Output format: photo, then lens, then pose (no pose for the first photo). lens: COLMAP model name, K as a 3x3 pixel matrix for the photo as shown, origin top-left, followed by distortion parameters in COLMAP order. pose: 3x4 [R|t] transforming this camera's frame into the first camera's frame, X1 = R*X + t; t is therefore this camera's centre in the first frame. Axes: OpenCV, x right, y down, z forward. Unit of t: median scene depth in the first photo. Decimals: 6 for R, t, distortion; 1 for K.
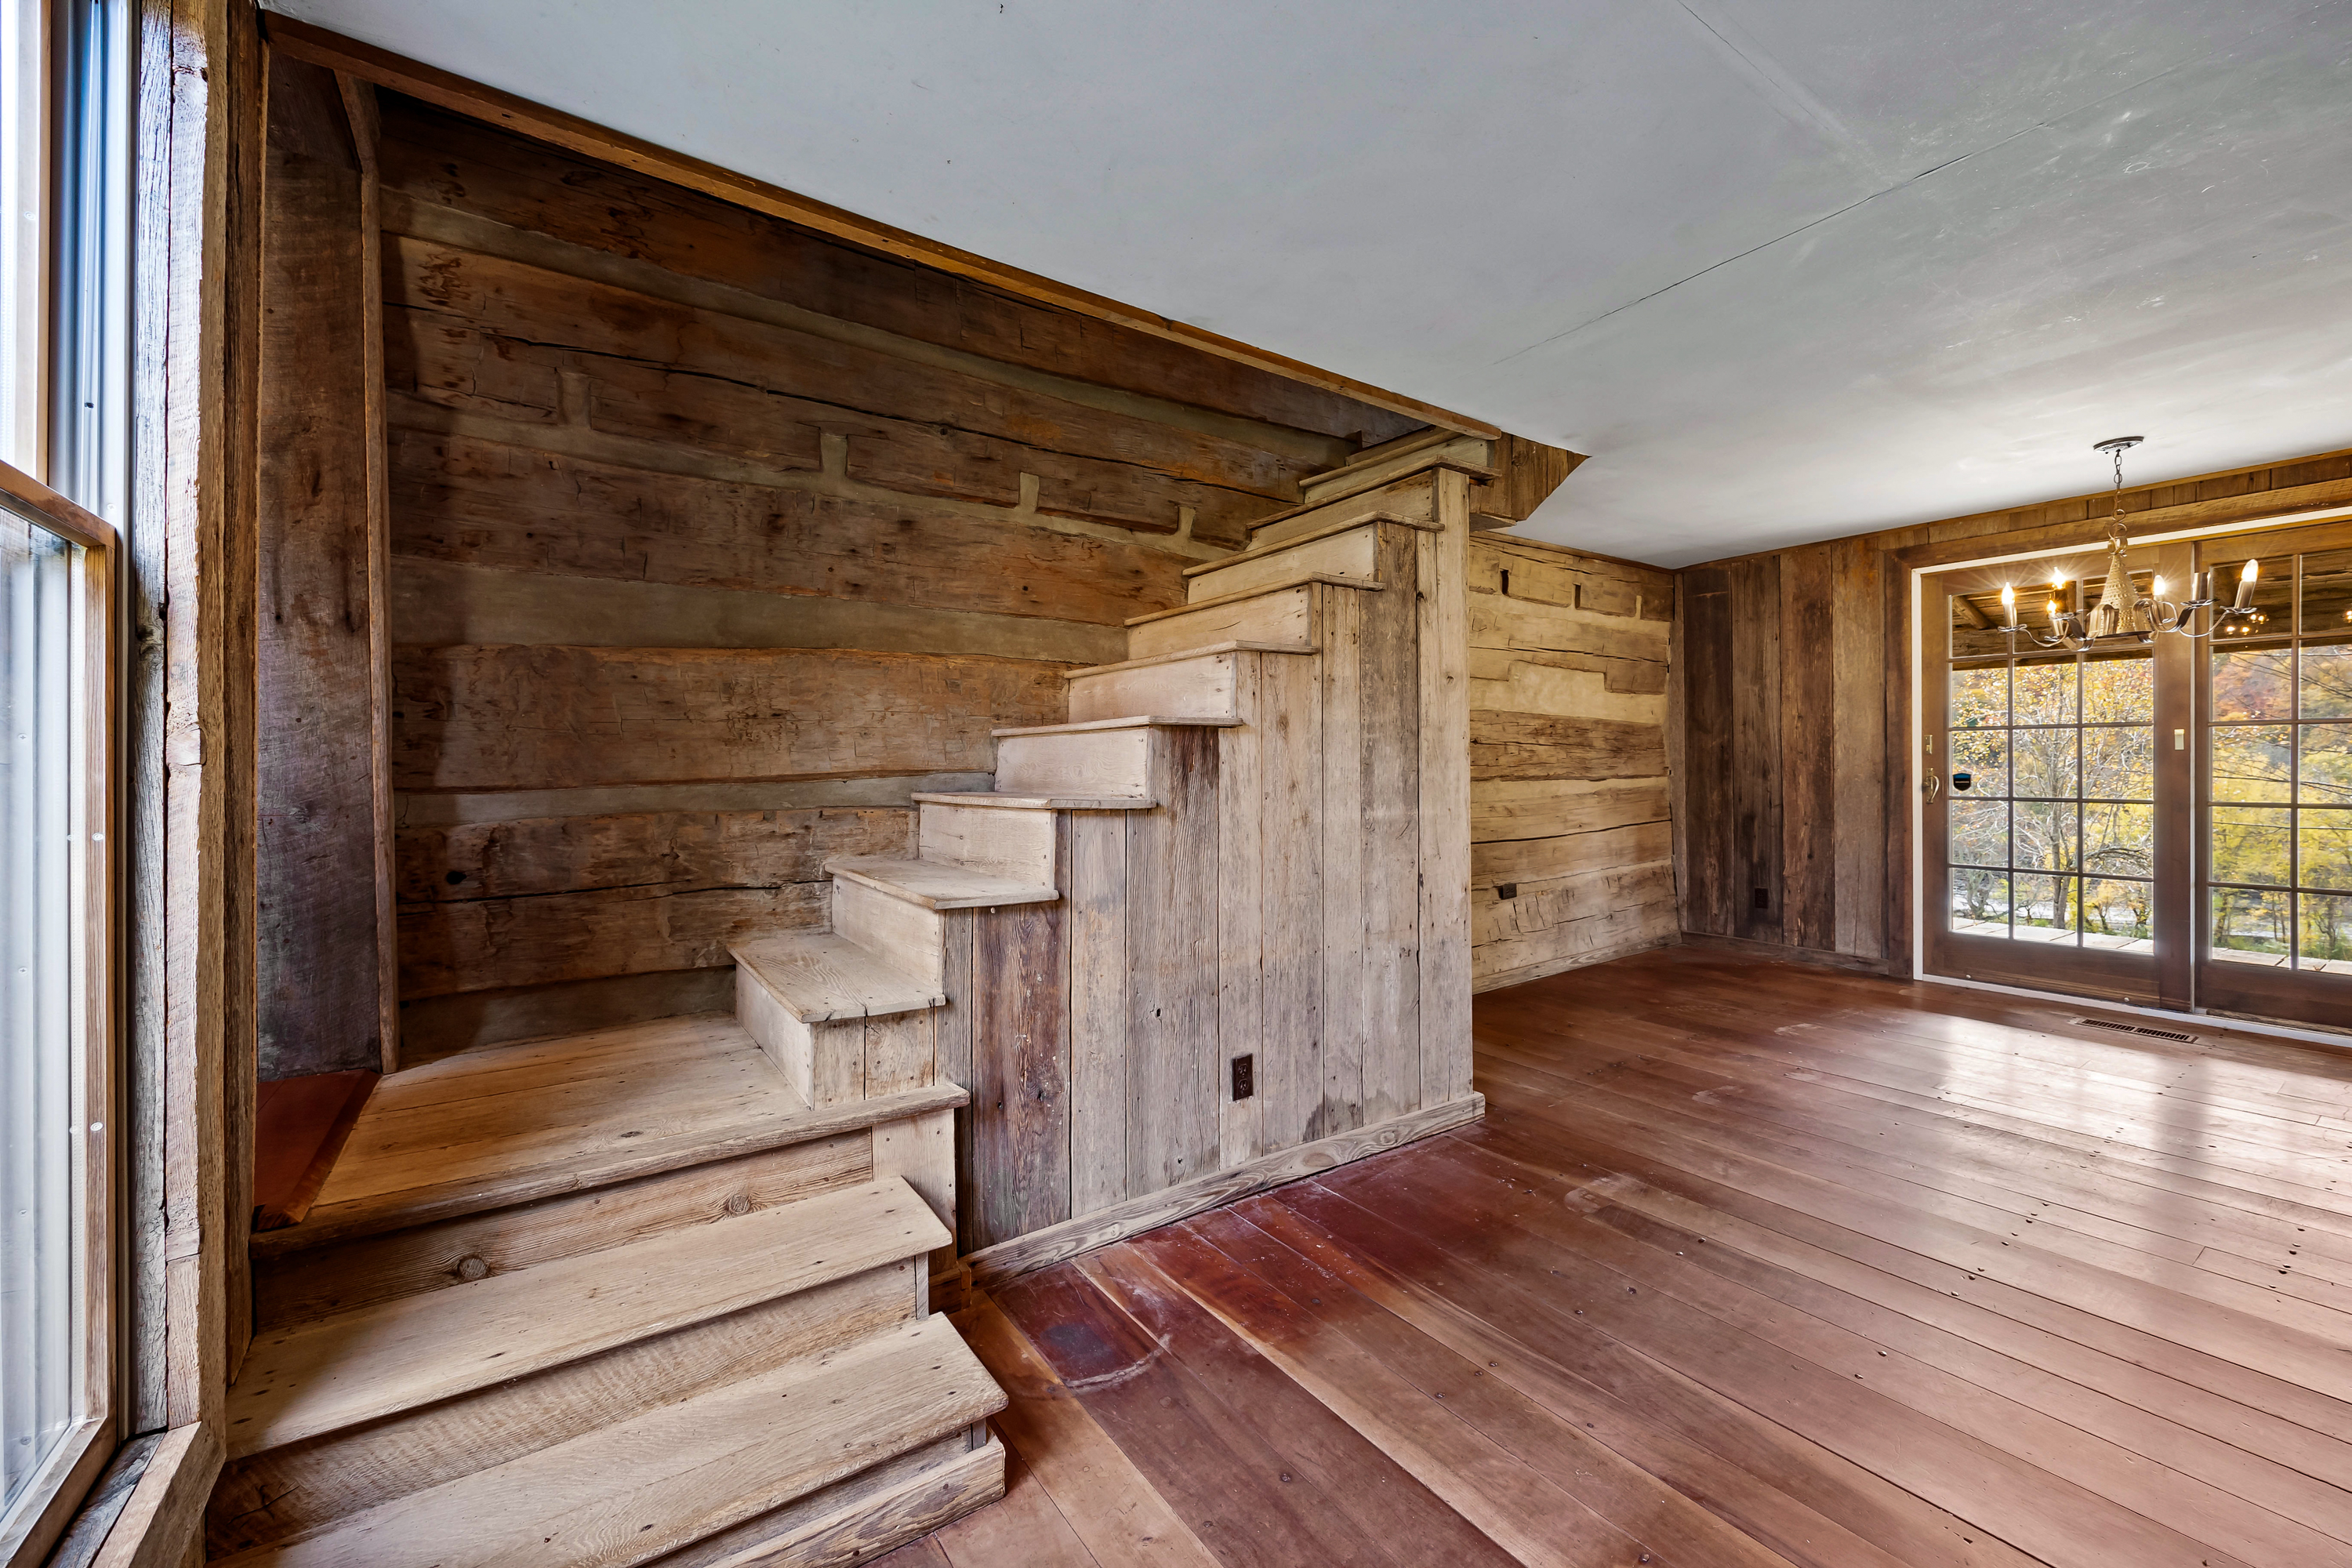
lens RADIAL K [[953.5, 0, 1187.1], [0, 953.5, 773.3], [0, 0, 1]] dist [-0.003848, -0.000033]
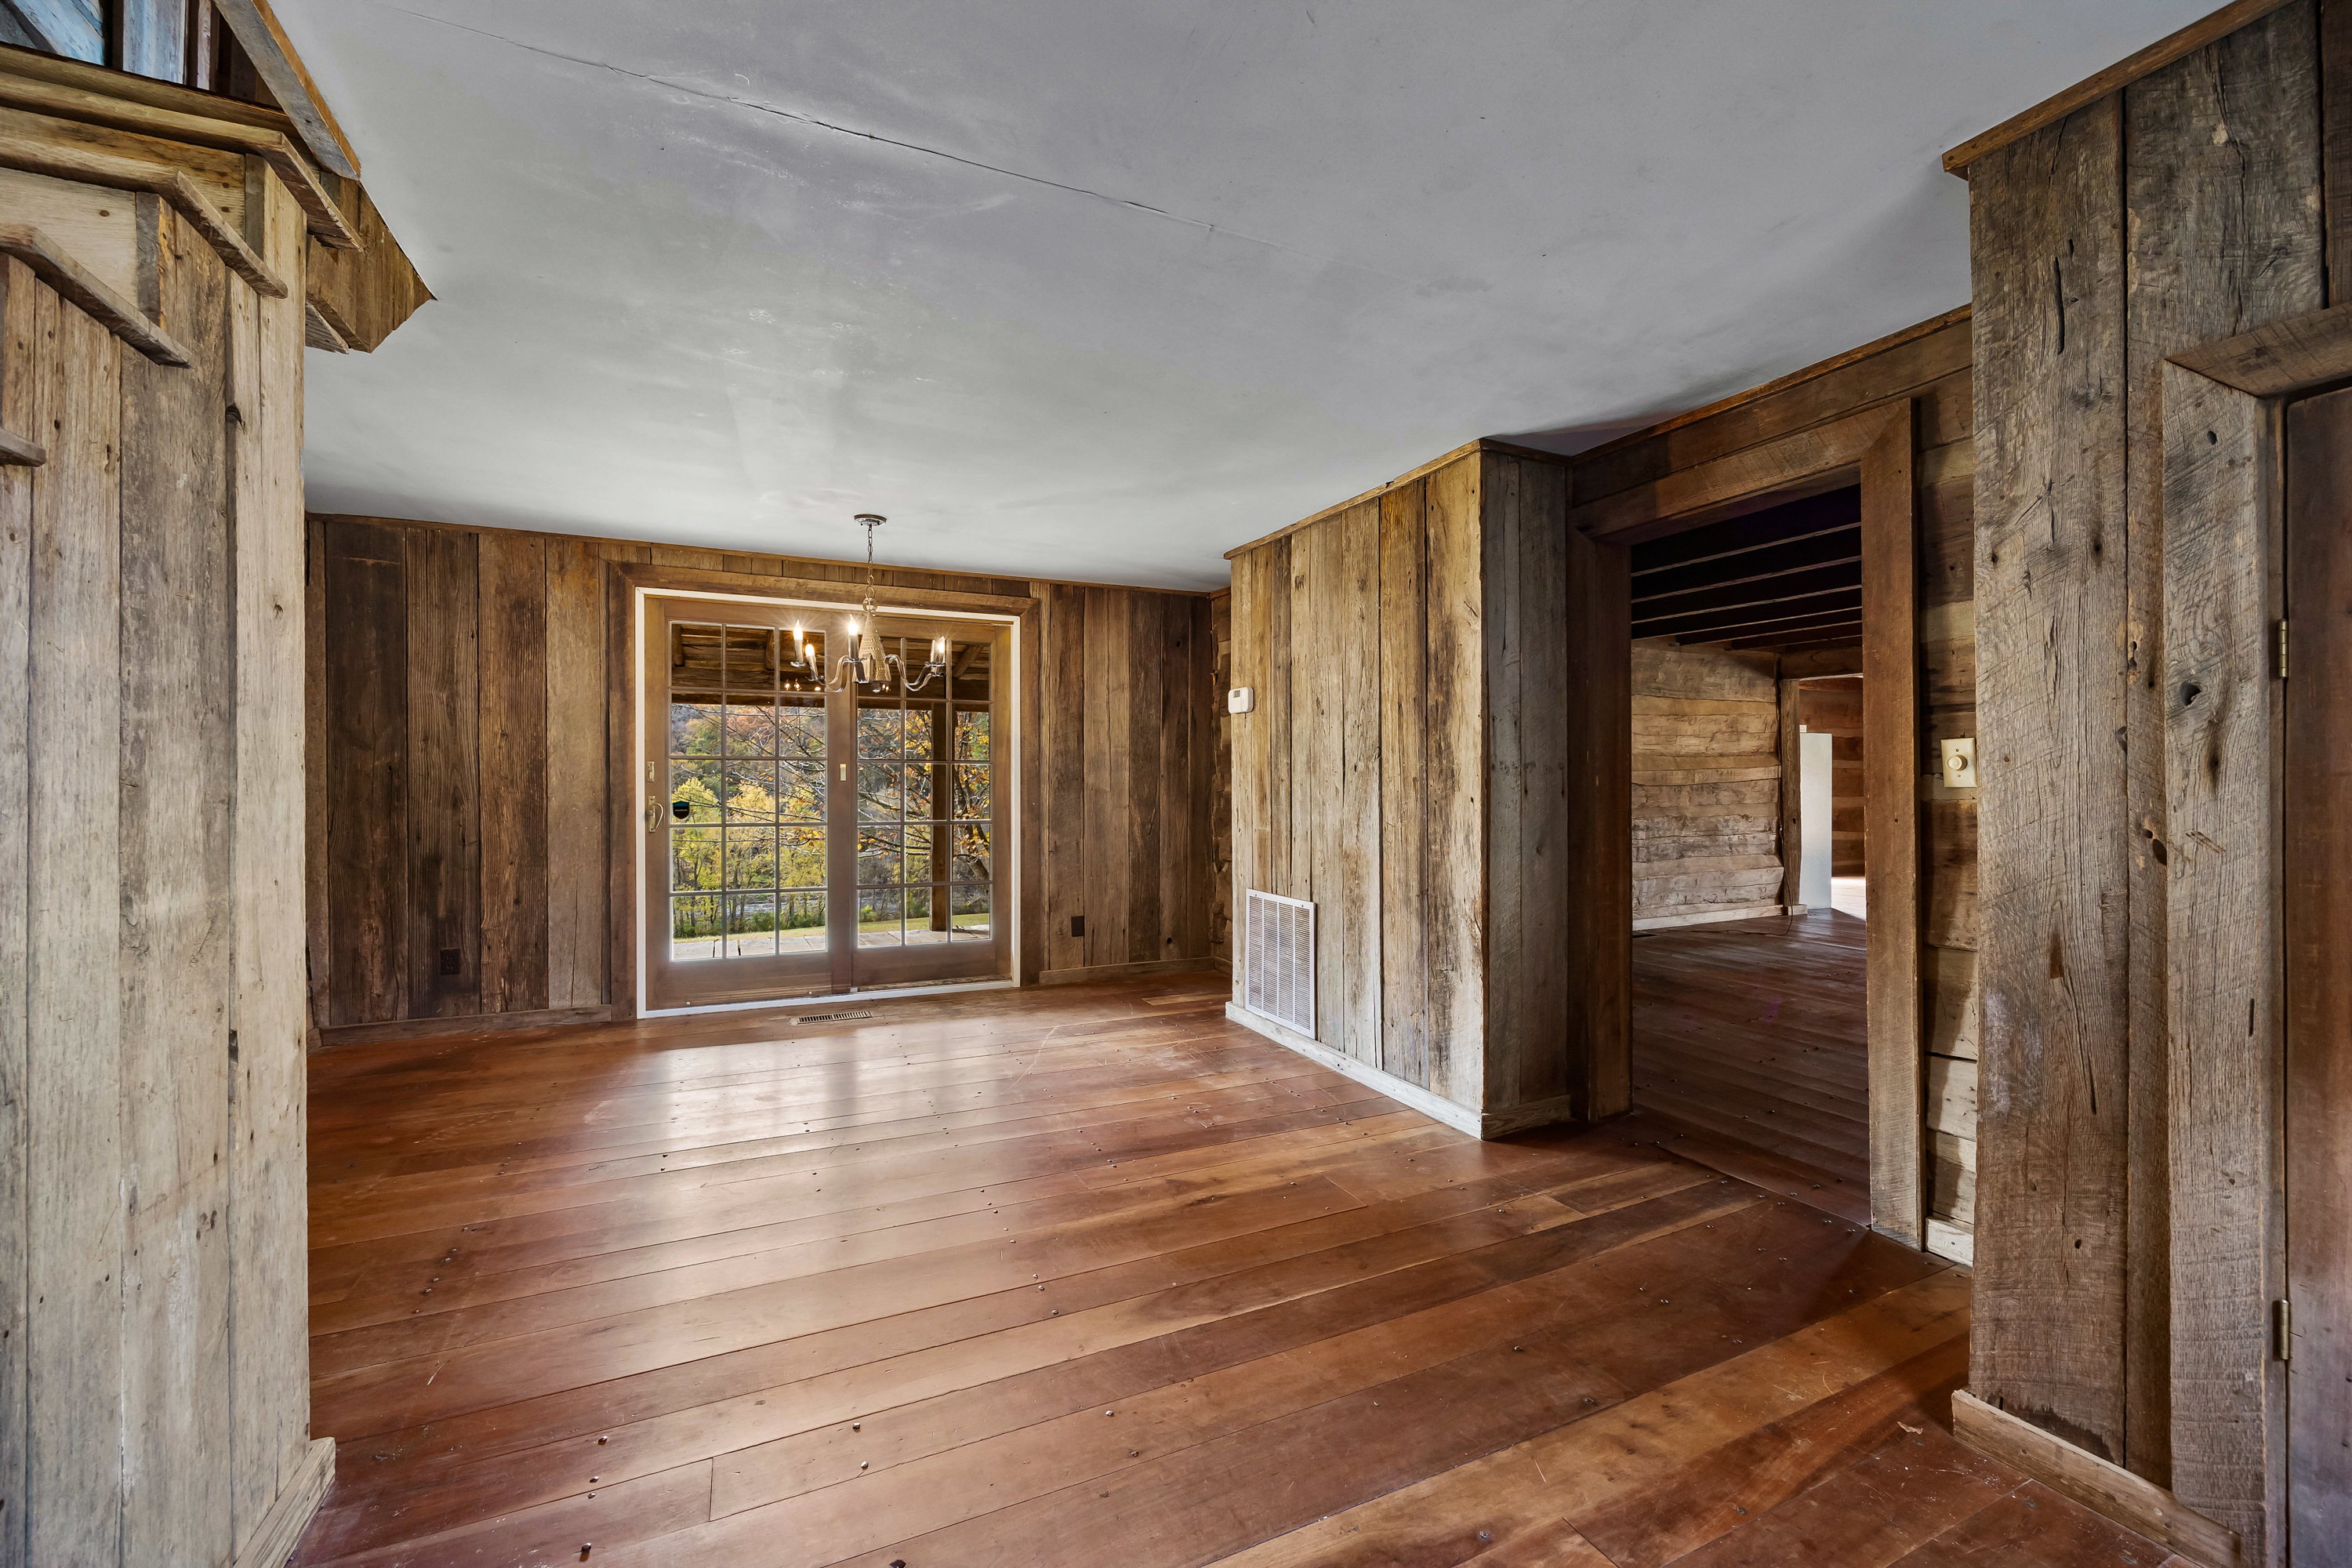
lens RADIAL K [[945.7, 0, 1188.7], [0, 945.7, 779.0], [0, 0, 1]] dist [-0.004668, 0.000203]
pose [[0.166356, 0.016389, 0.985930, -0.073177], [0.008257, 0.999804, -0.018013, -0.000915], [-0.986031, 0.011137, 0.166188, 0.298508]]
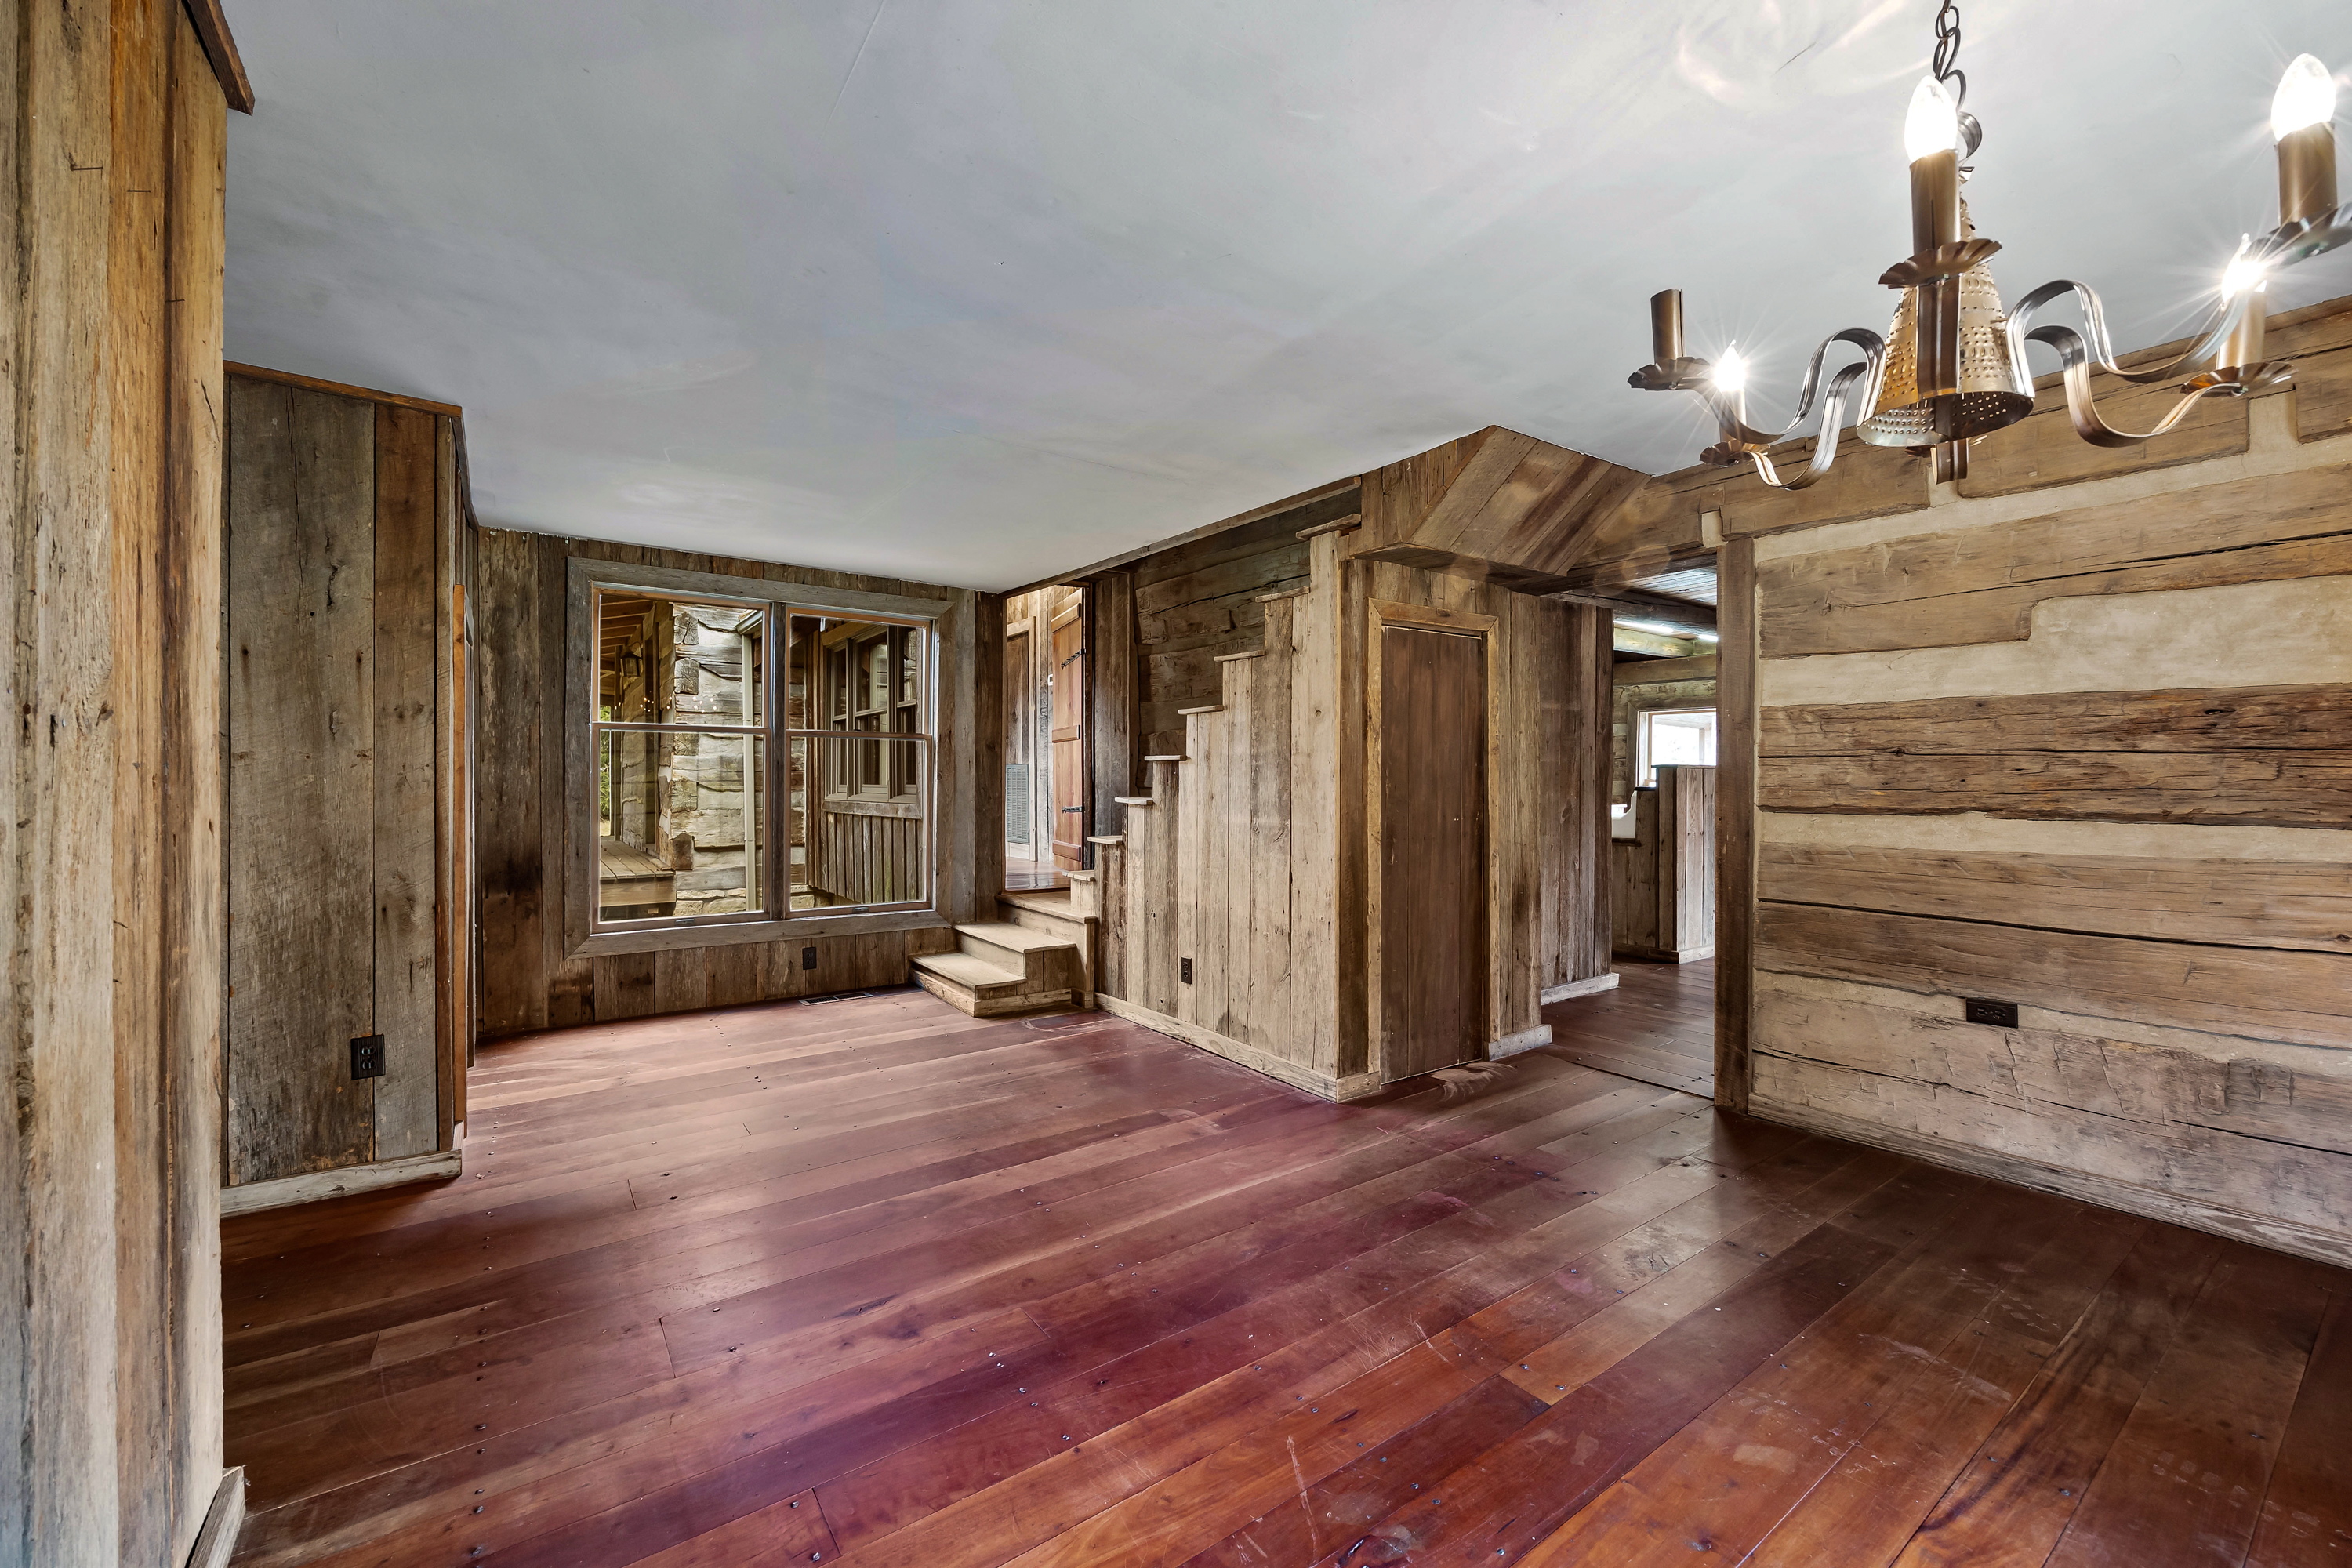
lens RADIAL K [[923.0, 0, 1176.0], [0, 923.0, 784.0], [0, 0, 1]] dist [-0.001443, -0.000072]
pose [[0.012716, 0.014729, -0.999811, 0.900211], [-0.009174, 0.999851, 0.014613, -0.016588], [0.999877, 0.008987, 0.012849, 0.516244]]
